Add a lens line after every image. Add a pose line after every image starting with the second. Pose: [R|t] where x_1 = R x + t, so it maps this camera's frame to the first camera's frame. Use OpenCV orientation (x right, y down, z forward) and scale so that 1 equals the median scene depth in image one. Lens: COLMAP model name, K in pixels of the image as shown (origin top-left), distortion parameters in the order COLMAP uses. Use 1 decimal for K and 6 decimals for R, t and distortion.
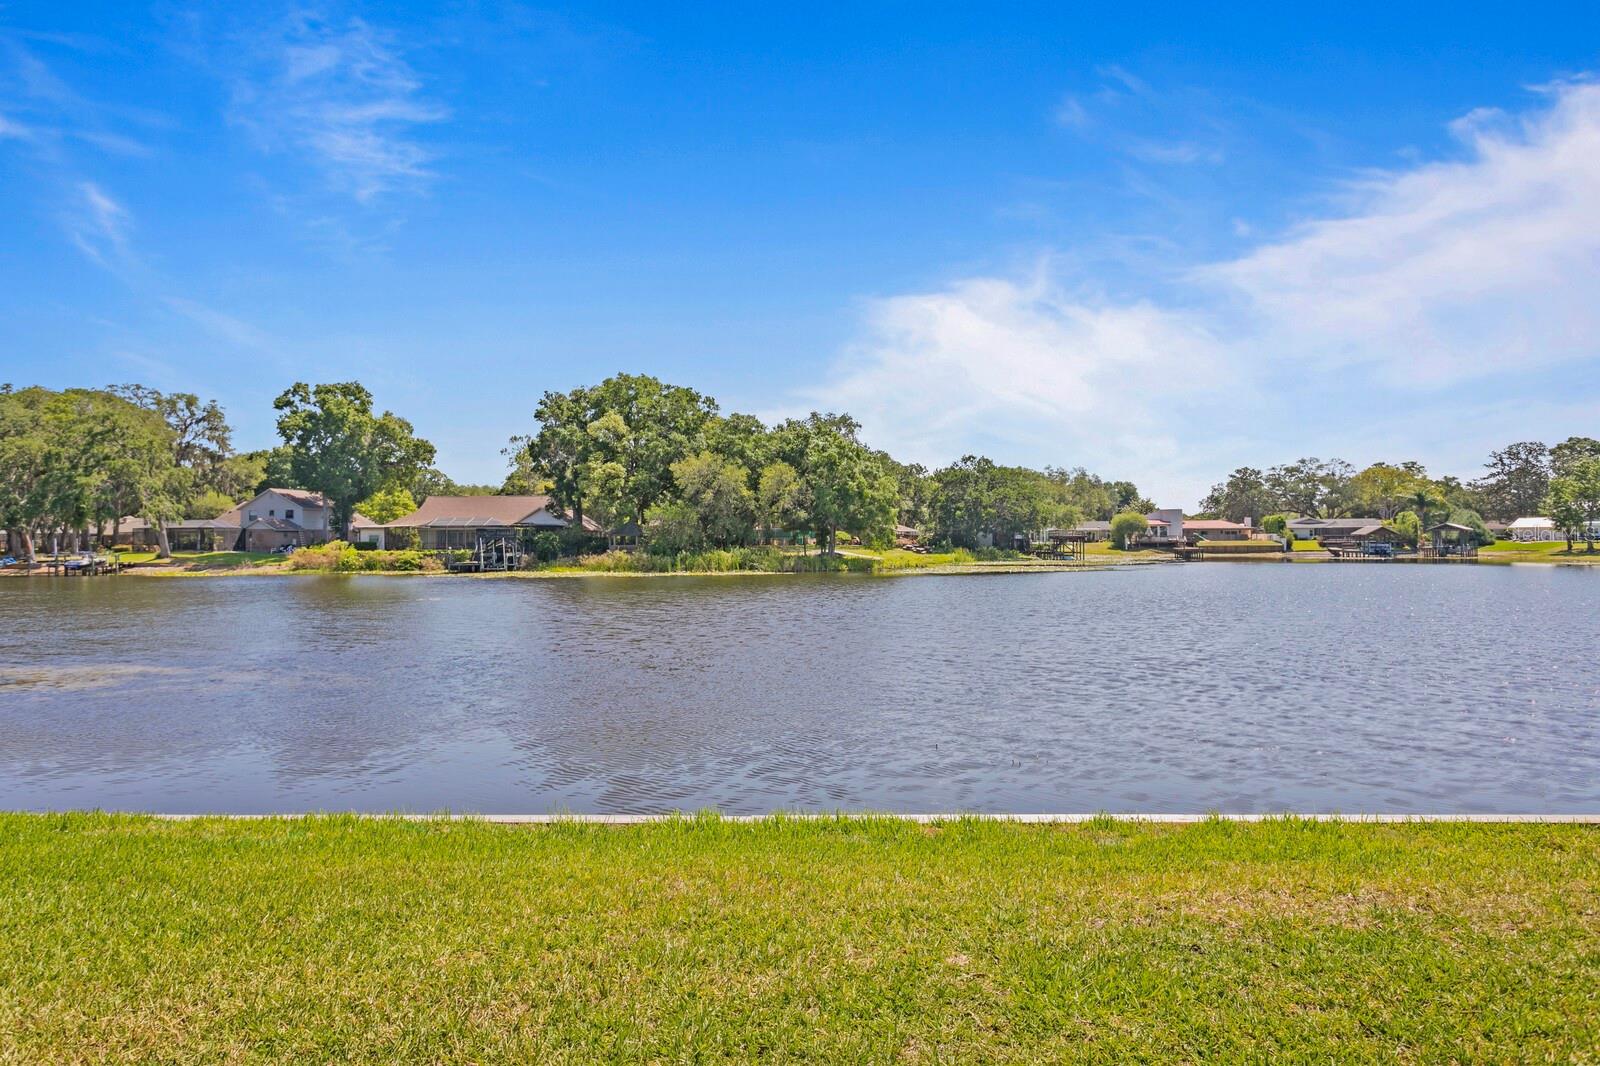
lens RADIAL K [[929.7, 0, 774.3], [0, 929.7, 535.3], [0, 0, 1]] dist [-0.019464, 0.016772]
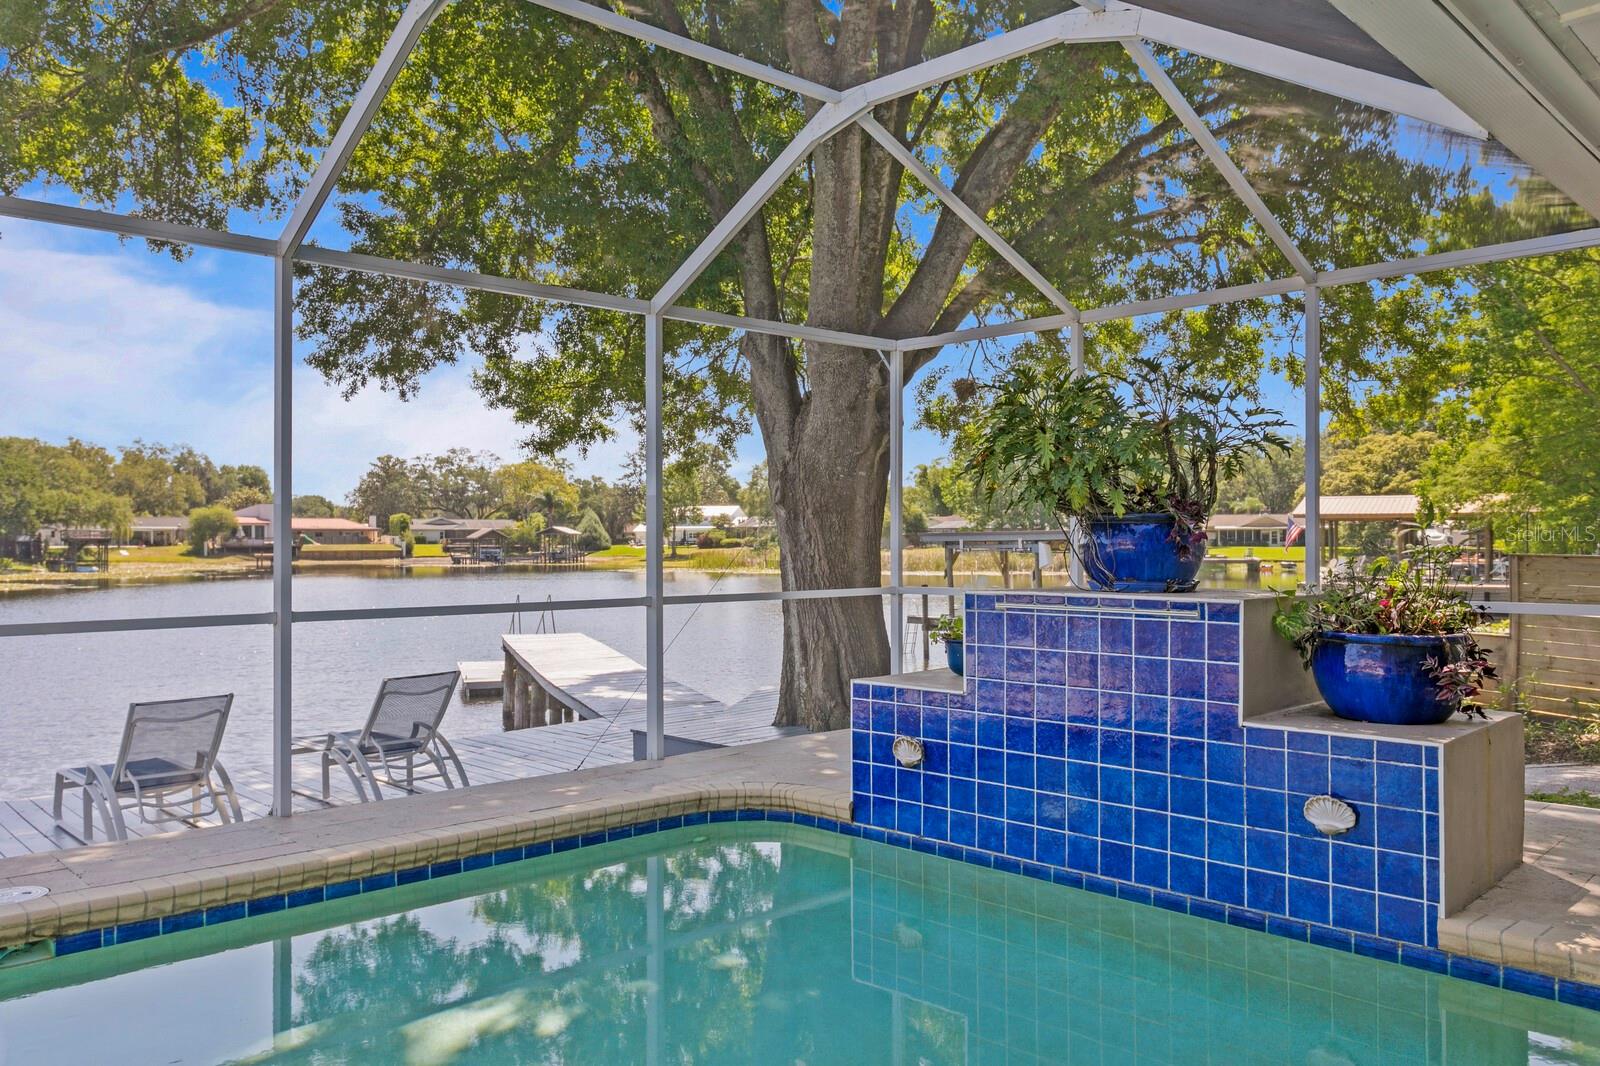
lens RADIAL K [[1186.5, 0, 766.9], [0, 1186.5, 531.7], [0, 0, 1]] dist [0.007397, 0.002024]
pose [[0.756140, 0.009453, 0.654342, 0.108833], [-0.008449, 0.999953, -0.004682, -0.004056], [-0.654355, -0.001988, 0.756185, -0.030565]]
